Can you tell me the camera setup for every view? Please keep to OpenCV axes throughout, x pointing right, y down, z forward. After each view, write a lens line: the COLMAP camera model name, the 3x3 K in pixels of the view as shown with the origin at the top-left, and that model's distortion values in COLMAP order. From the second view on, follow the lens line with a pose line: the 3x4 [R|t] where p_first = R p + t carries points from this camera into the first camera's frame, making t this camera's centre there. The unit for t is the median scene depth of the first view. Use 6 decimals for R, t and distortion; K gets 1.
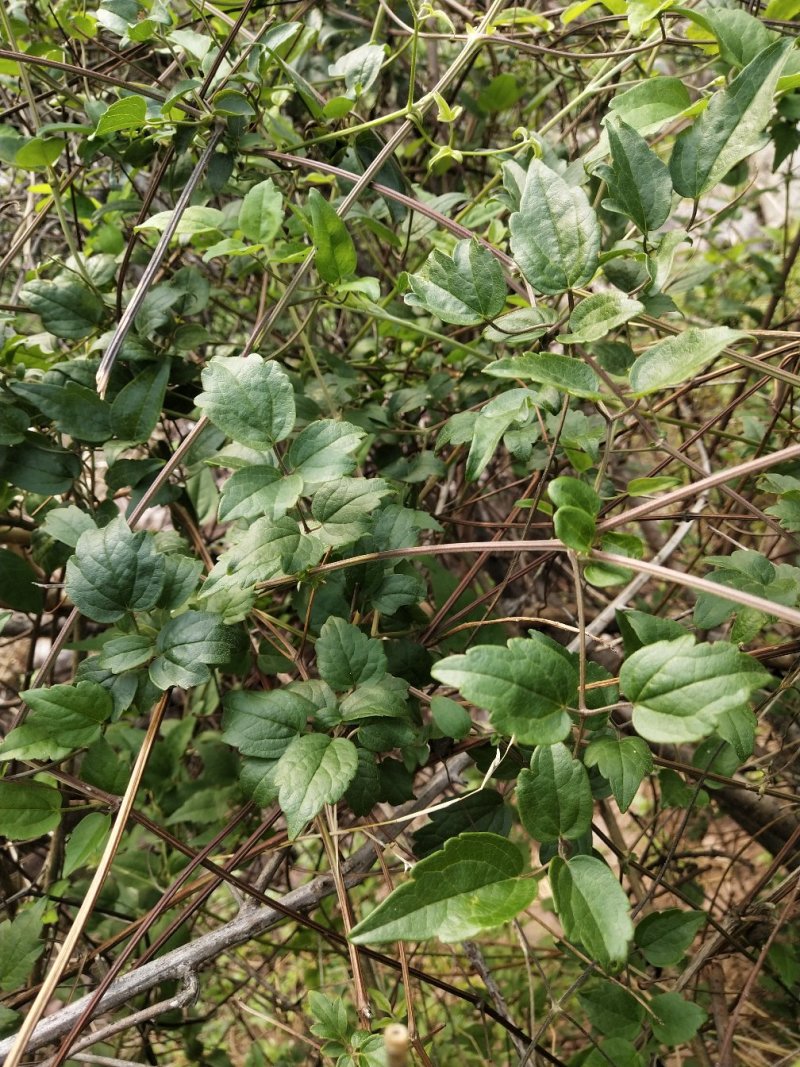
lens RADIAL K [[863.5, 0, 406.5], [0, 863.5, 525.0], [0, 0, 1]] dist [-0.016757, 0.048601]
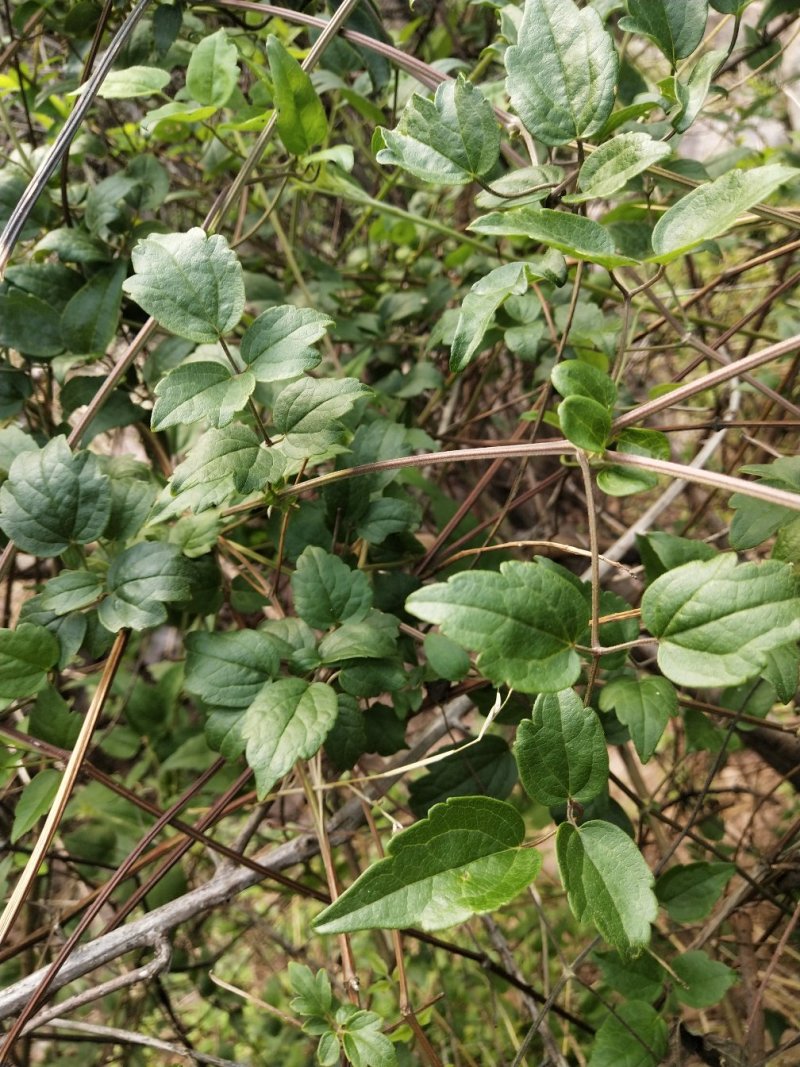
lens RADIAL K [[879.2, 0, 400.0], [0, 879.2, 533.5], [0, 0, 1]] dist [-0.026582, 0.041760]
pose [[0.999527, -0.020073, -0.023288, 0.029563], [0.021936, 0.996330, 0.082737, 0.024674], [0.021542, -0.083209, 0.996299, 0.129774]]
